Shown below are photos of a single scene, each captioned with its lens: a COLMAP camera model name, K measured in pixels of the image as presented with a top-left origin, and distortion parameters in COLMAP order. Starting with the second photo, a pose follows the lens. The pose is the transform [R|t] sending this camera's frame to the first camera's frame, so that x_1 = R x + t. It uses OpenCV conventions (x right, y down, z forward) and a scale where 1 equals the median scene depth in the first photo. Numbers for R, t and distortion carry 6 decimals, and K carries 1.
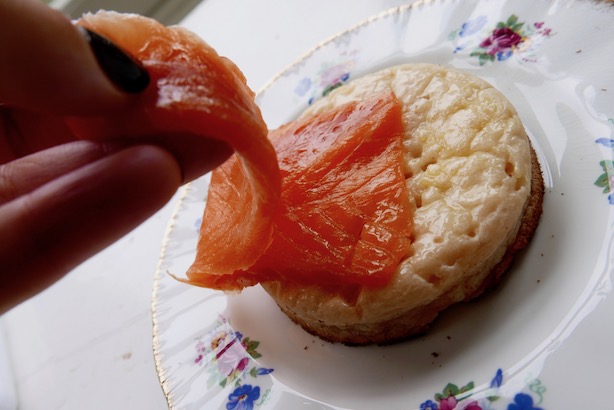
lens RADIAL K [[420.9, 0, 307.0], [0, 420.9, 205.0], [0, 0, 1]] dist [0.000206, -0.056712]
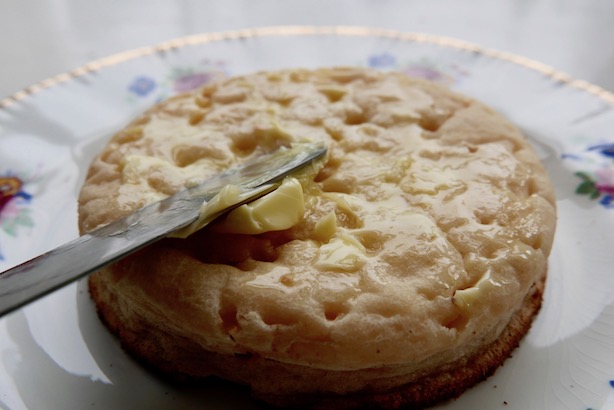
lens RADIAL K [[512.3, 0, 307.0], [0, 512.3, 205.0], [0, 0, 1]] dist [-0.052557, -0.000527]
pose [[0.678022, 0.723439, -0.130084, 0.329438], [-0.732017, 0.680613, -0.030296, 0.010076], [0.066619, 0.115765, 0.991040, 0.260125]]
